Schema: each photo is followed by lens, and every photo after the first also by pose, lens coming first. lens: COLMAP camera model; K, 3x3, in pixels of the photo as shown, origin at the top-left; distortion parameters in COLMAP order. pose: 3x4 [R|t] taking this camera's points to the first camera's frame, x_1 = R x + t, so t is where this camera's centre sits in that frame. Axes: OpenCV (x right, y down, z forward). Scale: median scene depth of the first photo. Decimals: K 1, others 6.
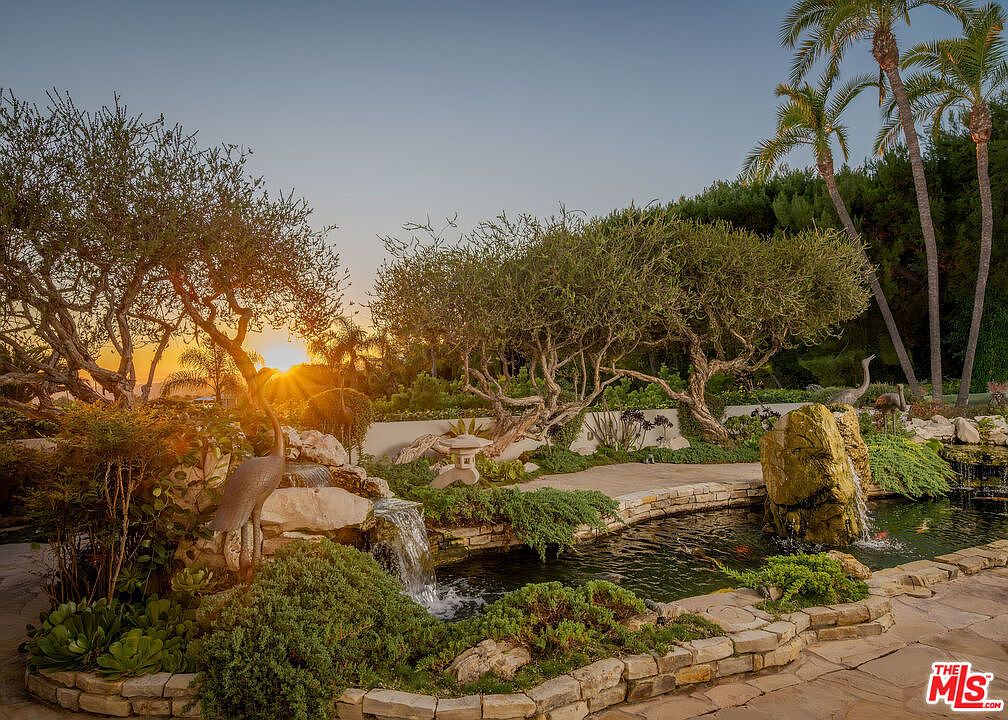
lens RADIAL K [[637.2, 0, 504.0], [0, 637.2, 360.0], [0, 0, 1]] dist [0.000690, 0.001548]
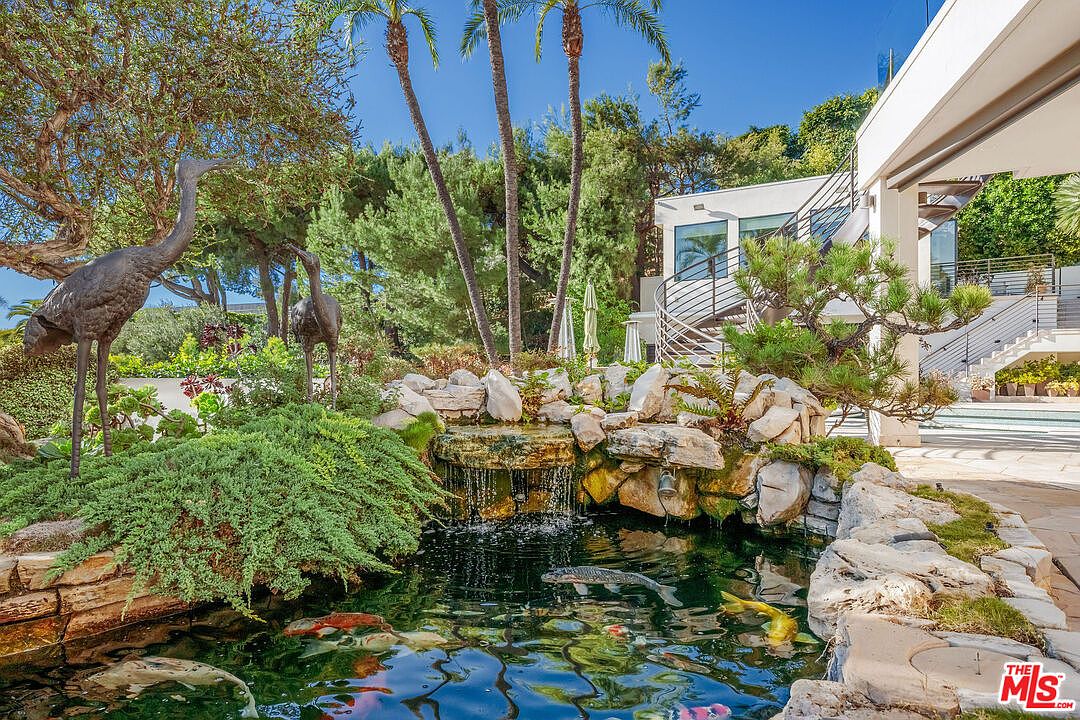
lens RADIAL K [[627.6, 0, 539.8], [0, 627.6, 373.7], [0, 0, 1]] dist [-0.000774, -0.000359]
pose [[0.837699, 0.012805, 0.545981, 0.750034], [-0.010319, 0.999918, -0.007619, 0.148012], [-0.546034, 0.000748, 0.837763, 0.899201]]
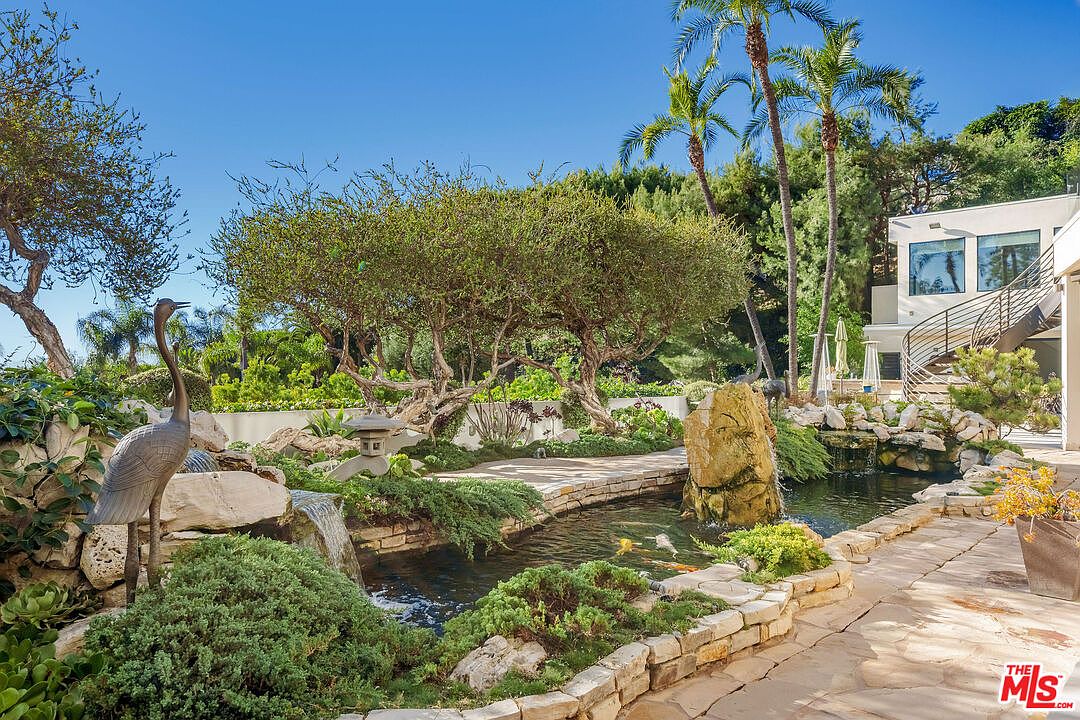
lens RADIAL K [[711.3, 0, 540.0], [0, 711.3, 360.0], [0, 0, 1]] dist [0.001487, -0.000548]
pose [[0.949446, 0.017173, 0.313460, -0.148392], [-0.014630, 0.999838, -0.010464, 0.055123], [-0.313589, 0.005349, 0.949544, 0.069554]]
